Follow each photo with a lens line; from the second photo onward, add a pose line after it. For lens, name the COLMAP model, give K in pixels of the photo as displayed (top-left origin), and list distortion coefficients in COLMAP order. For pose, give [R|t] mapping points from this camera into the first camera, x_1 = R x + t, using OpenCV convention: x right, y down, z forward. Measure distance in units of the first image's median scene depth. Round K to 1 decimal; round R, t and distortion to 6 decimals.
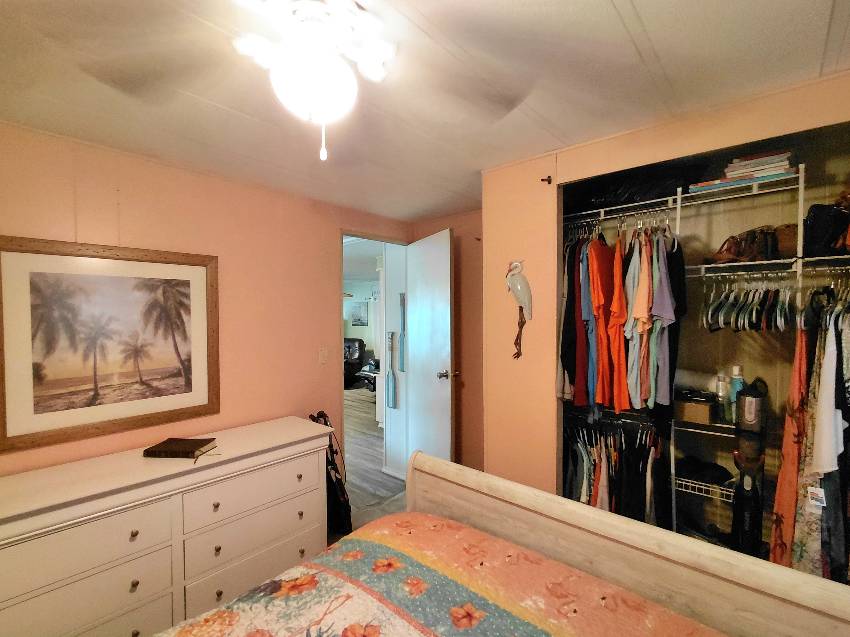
lens RADIAL K [[392.3, 0, 419.2], [0, 392.3, 320.2], [0, 0, 1]] dist [0.008172, -0.002914]
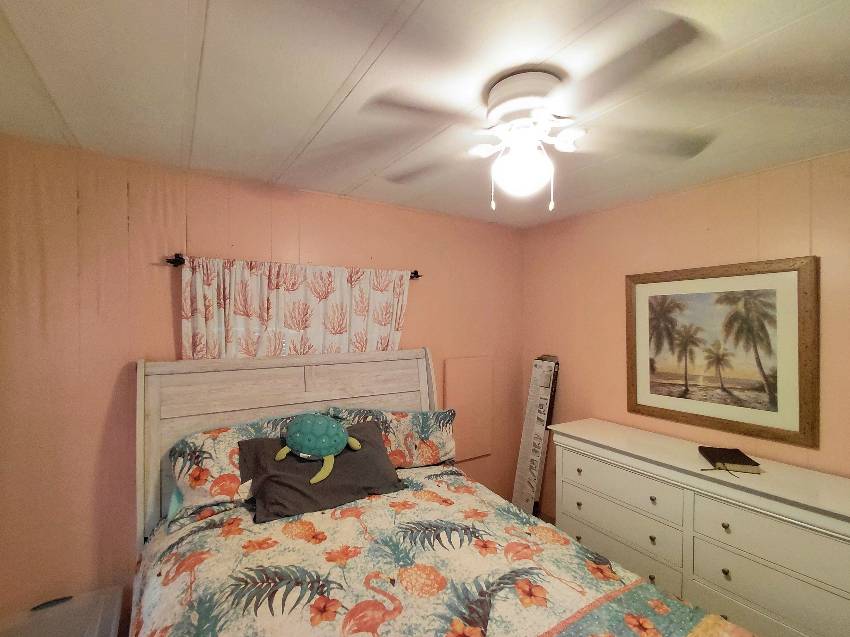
lens RADIAL K [[392.3, 0, 415.0], [0, 392.3, 328.0], [0, 0, 1]] dist [0.008172, -0.002914]
pose [[-0.282300, 0.028078, -0.958915, 0.580149], [-0.007874, 0.999470, 0.031584, -0.036794], [0.959294, 0.016467, -0.281929, 0.505372]]
